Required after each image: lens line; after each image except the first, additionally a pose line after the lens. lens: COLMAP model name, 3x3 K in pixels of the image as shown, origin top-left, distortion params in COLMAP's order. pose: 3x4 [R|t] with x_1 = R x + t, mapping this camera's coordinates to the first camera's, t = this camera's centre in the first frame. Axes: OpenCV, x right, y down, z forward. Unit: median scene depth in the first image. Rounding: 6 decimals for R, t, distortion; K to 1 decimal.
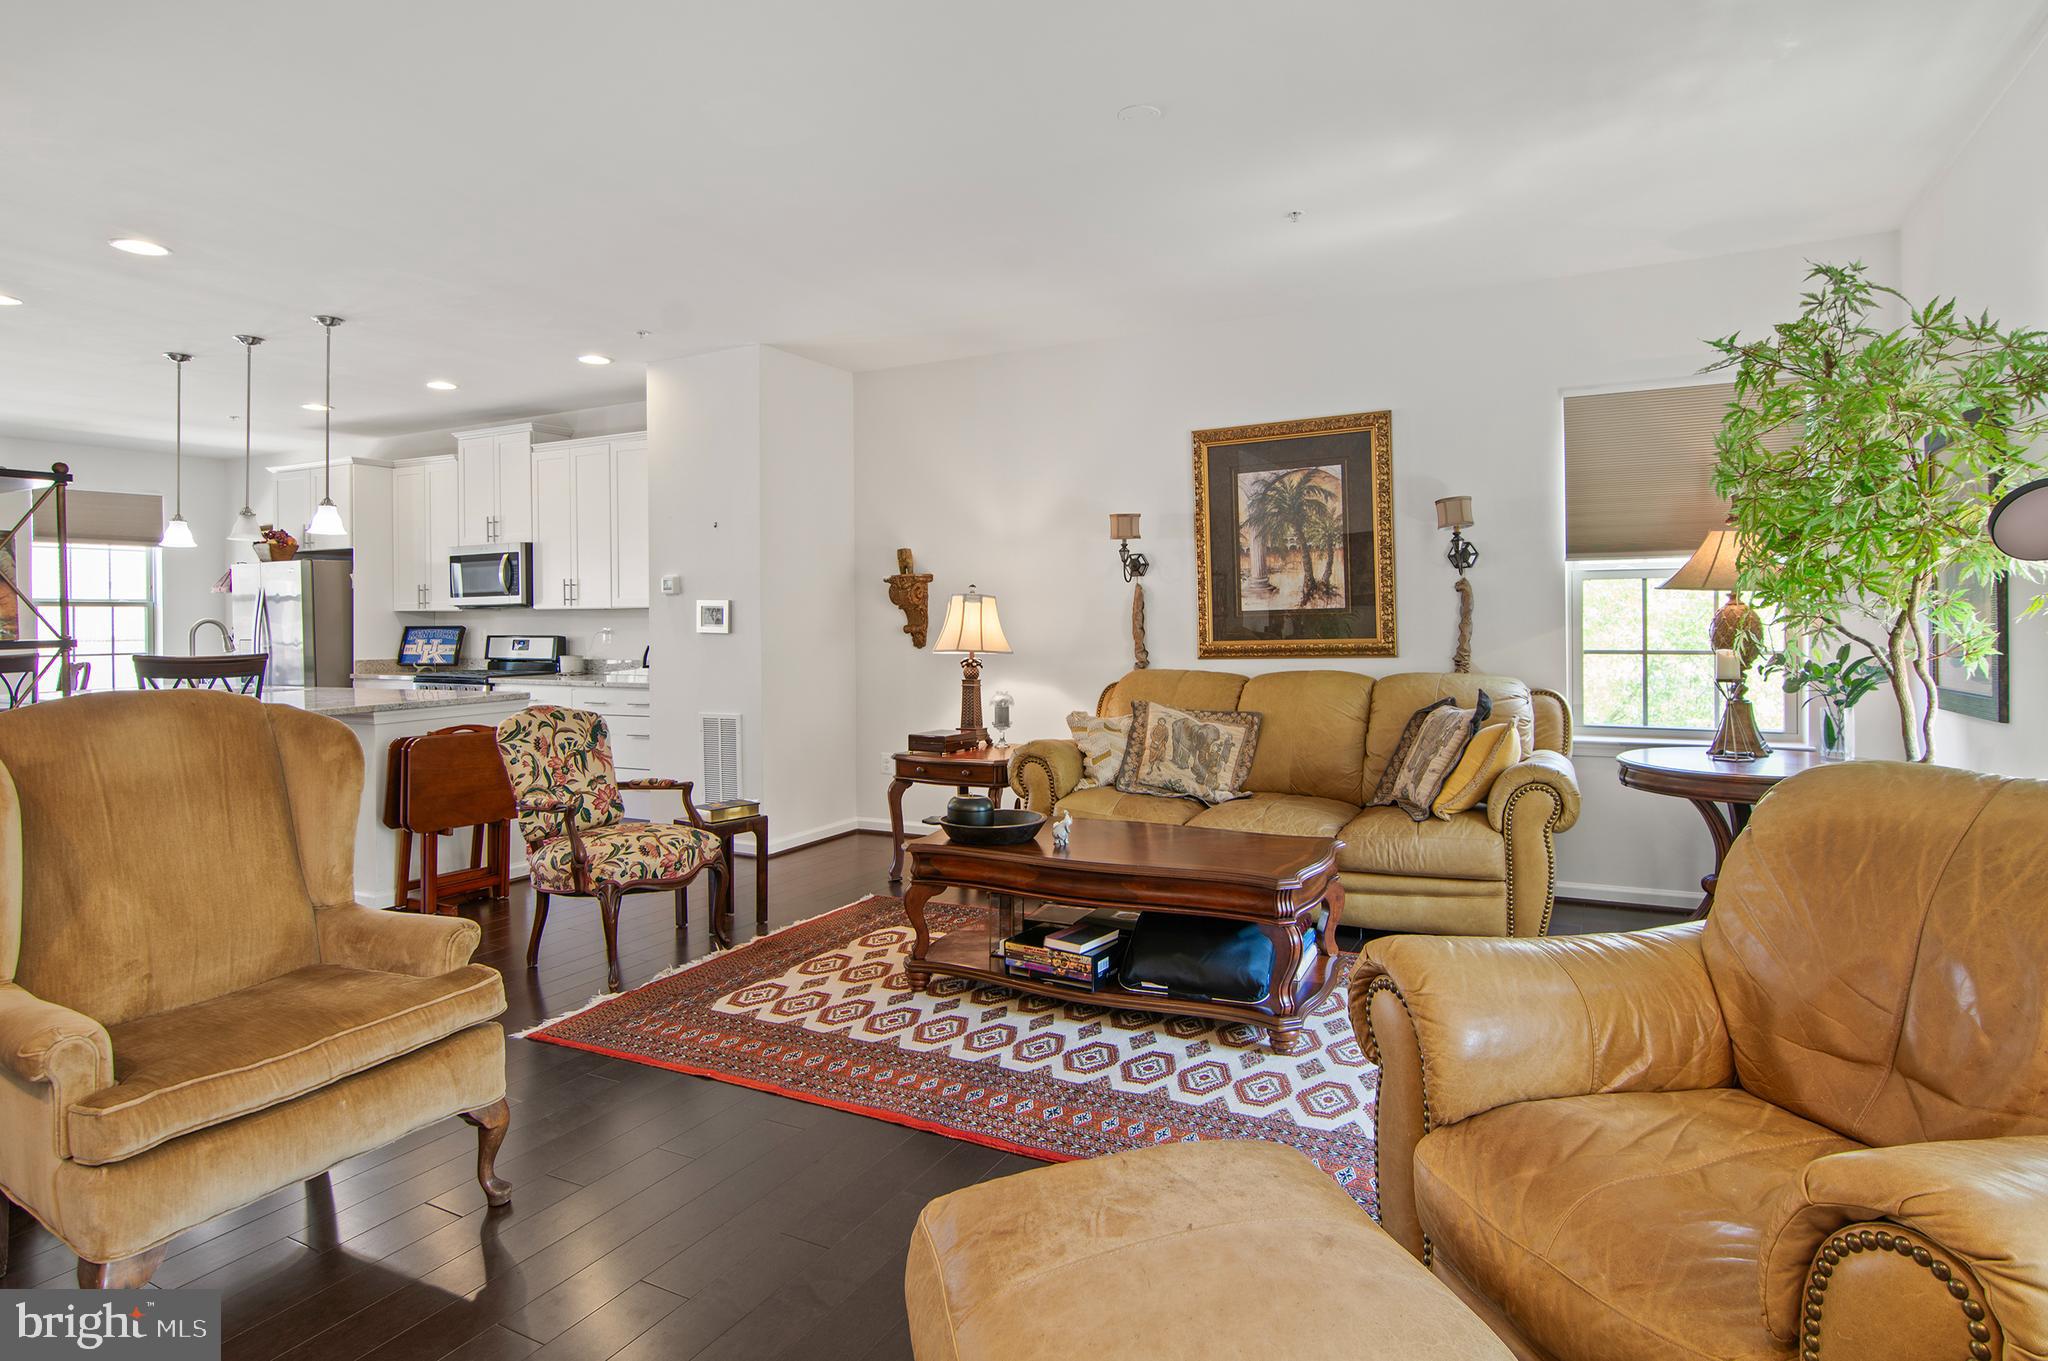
lens RADIAL K [[1102.5, 0, 1052.9], [0, 1102.5, 618.7], [0, 0, 1]] dist [-0.005354, -0.005977]
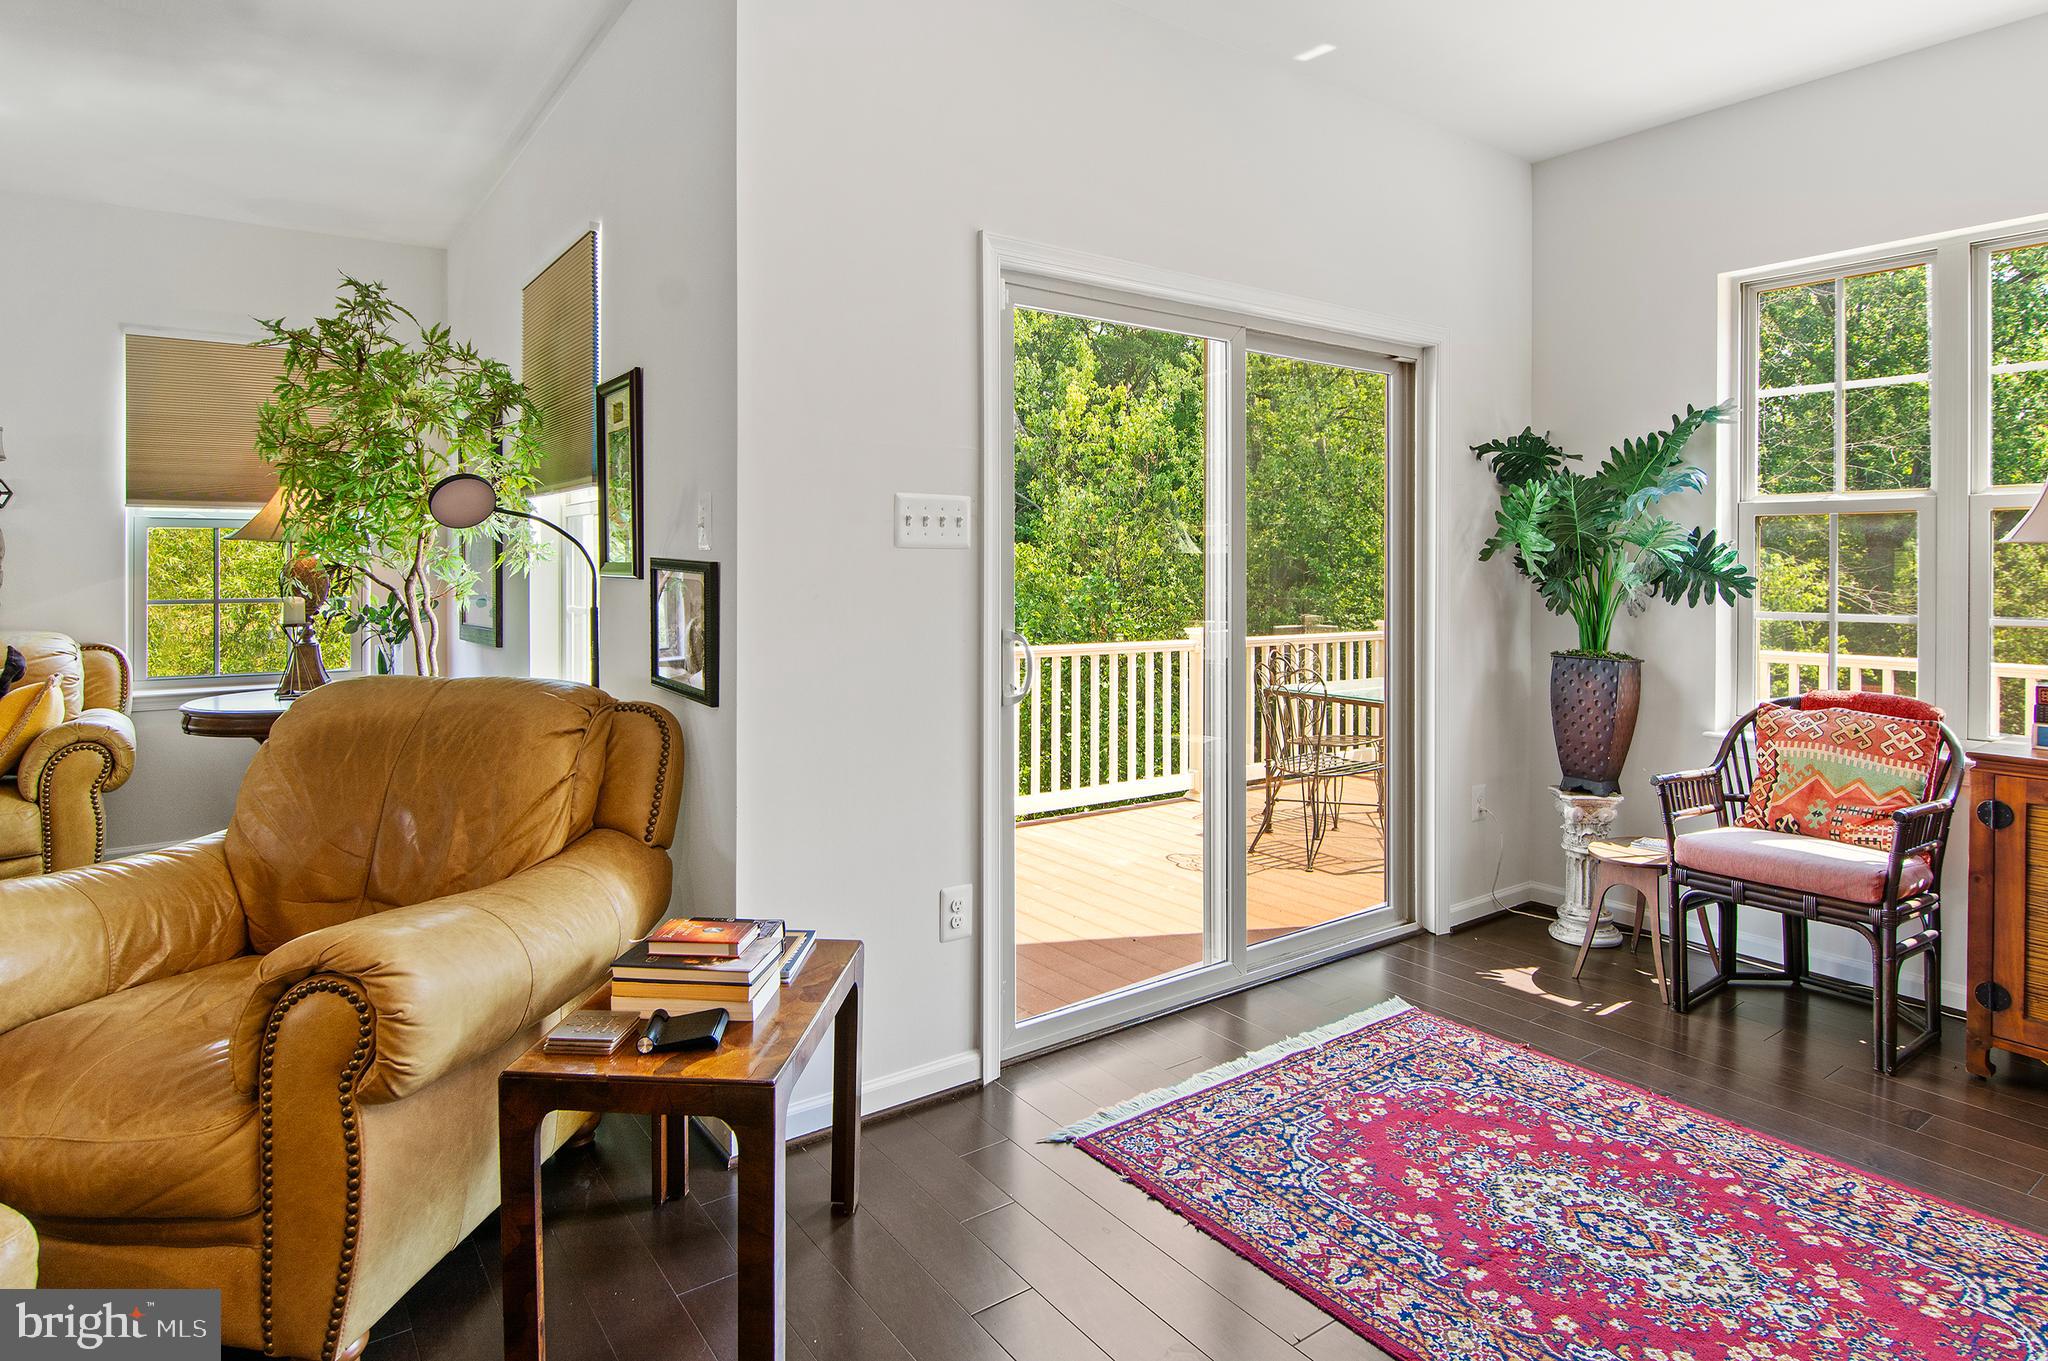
lens RADIAL K [[1102.5, 0, 1001.7], [0, 1102.5, 564.2], [0, 0, 1]] dist [-0.005354, -0.005977]
pose [[0.458105, 0.008240, 0.888860, -0.032239], [-0.003444, 0.999966, -0.007495, 0.001640], [-0.888891, 0.000372, 0.458118, -0.124147]]
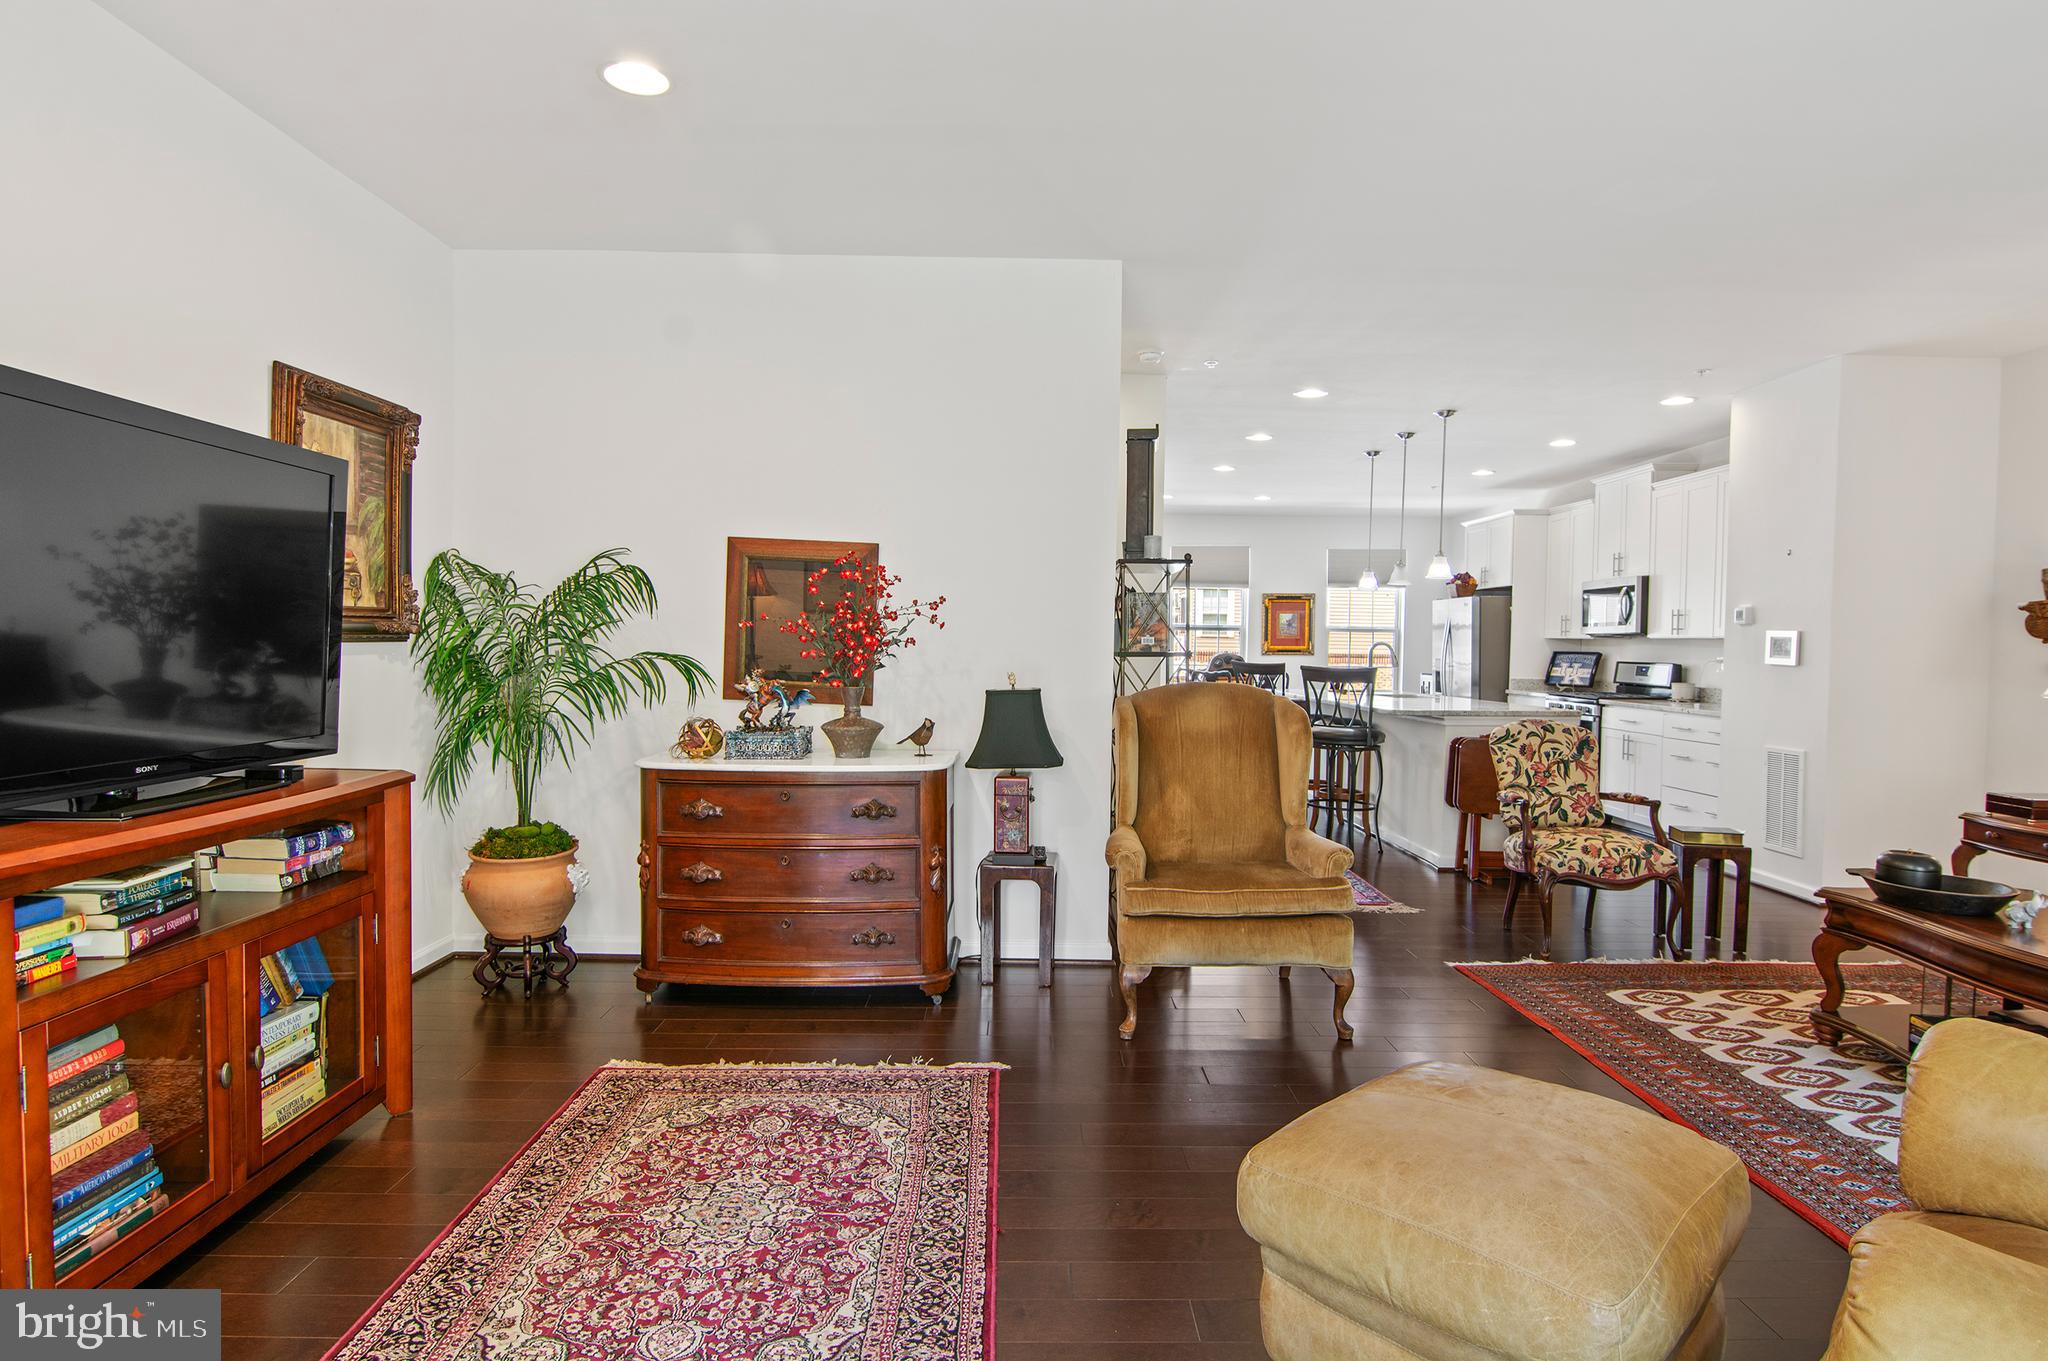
lens RADIAL K [[1102.5, 0, 1037.6], [0, 1102.5, 670.0], [0, 0, 1]] dist [-0.005354, -0.005977]
pose [[0.471340, 0.035788, -0.881225, 0.337858], [-0.016809, 0.999359, 0.031594, -0.002031], [0.881792, -0.000079, 0.471639, -0.035921]]
